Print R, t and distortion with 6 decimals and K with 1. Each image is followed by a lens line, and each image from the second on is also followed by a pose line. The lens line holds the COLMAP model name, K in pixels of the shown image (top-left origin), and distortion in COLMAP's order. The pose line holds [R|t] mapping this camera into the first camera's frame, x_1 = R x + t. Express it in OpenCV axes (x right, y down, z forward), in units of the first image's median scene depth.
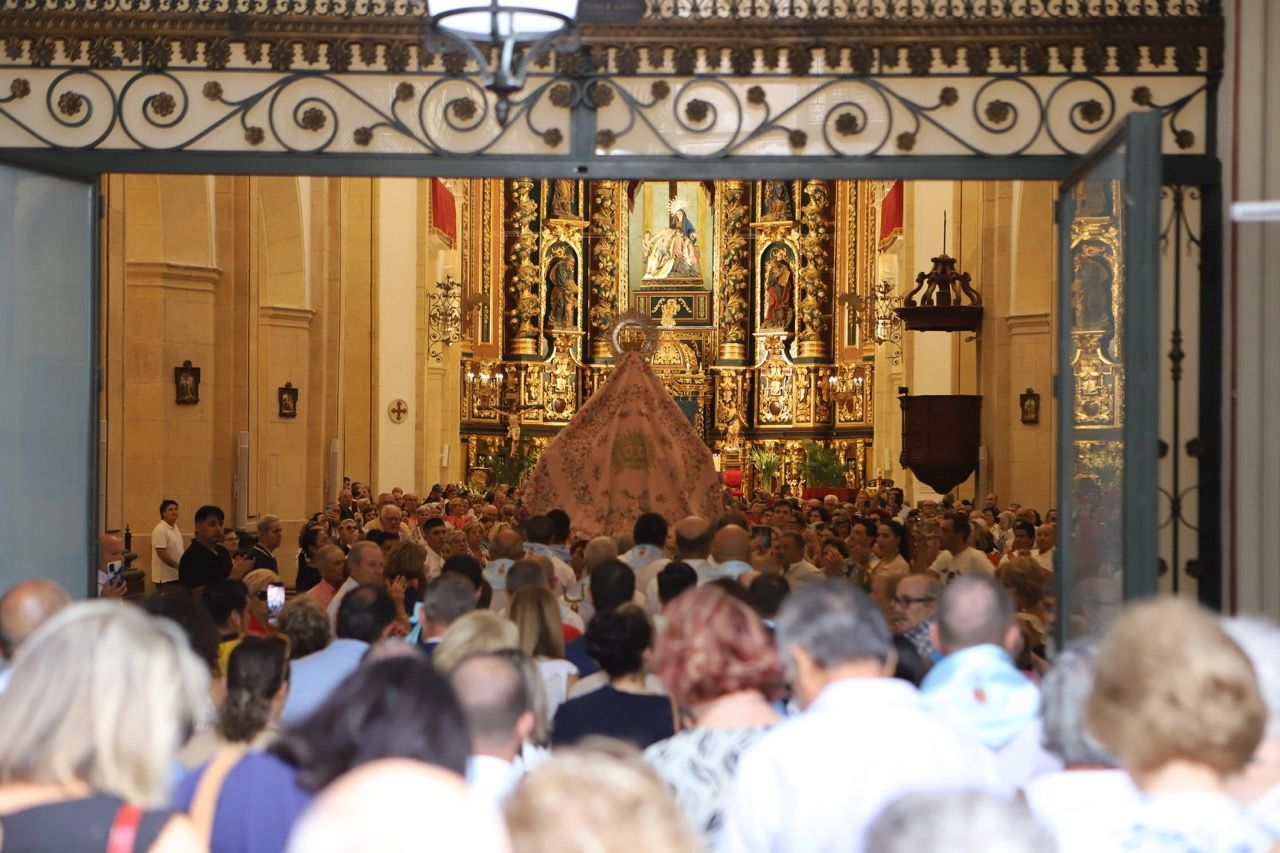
lens RADIAL K [[2414.3, 0, 640.0], [0, 2414.3, 426.5], [0, 0, 1]] dist [0.149442, 0.001690]
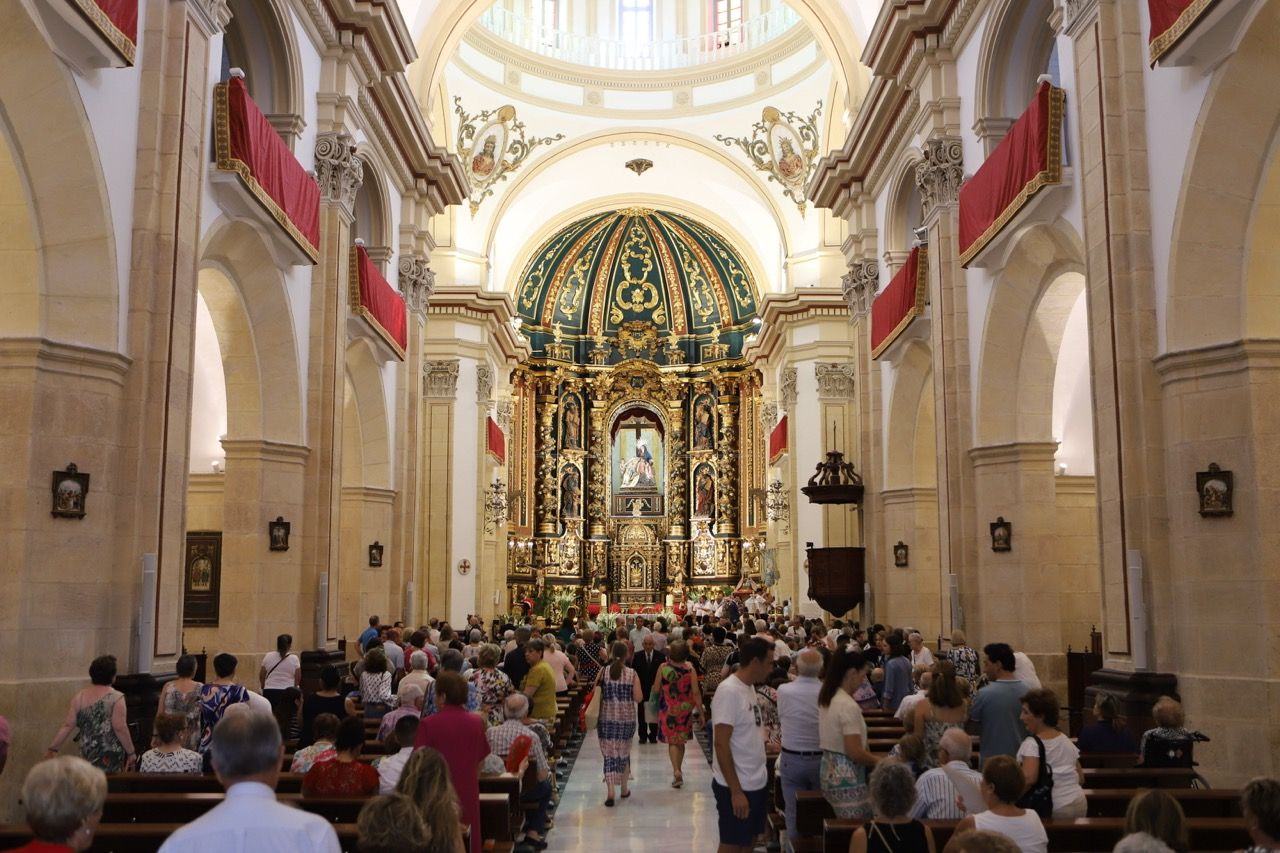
lens RADIAL K [[1272.0, 0, 639.9], [0, 1272.0, 413.4], [0, 0, 1]] dist [-0.074897, 0.118281]
pose [[0.999745, -0.005584, 0.021890, -0.004540], [0.008463, 0.990982, -0.133731, 0.004658], [-0.020946, 0.133882, 0.990776, 0.151287]]
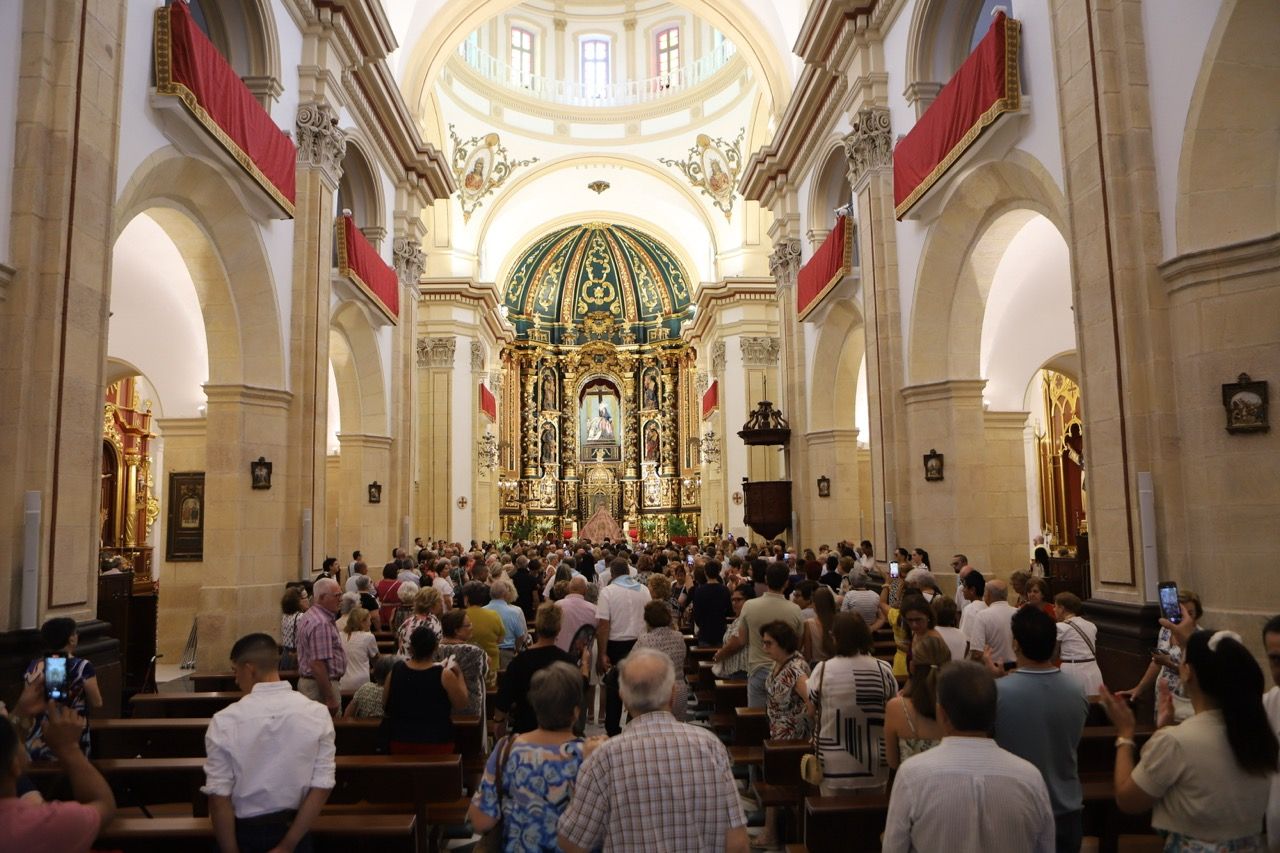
lens RADIAL K [[890.1, 0, 640.0], [0, 890.1, 426.5], [0, 0, 1]] dist [-0.102598, 0.075188]
pose [[0.997799, -0.017466, 0.063967, -0.002465], [0.023592, 0.995072, -0.096312, 0.003809], [-0.061969, 0.097610, 0.993294, 0.232300]]
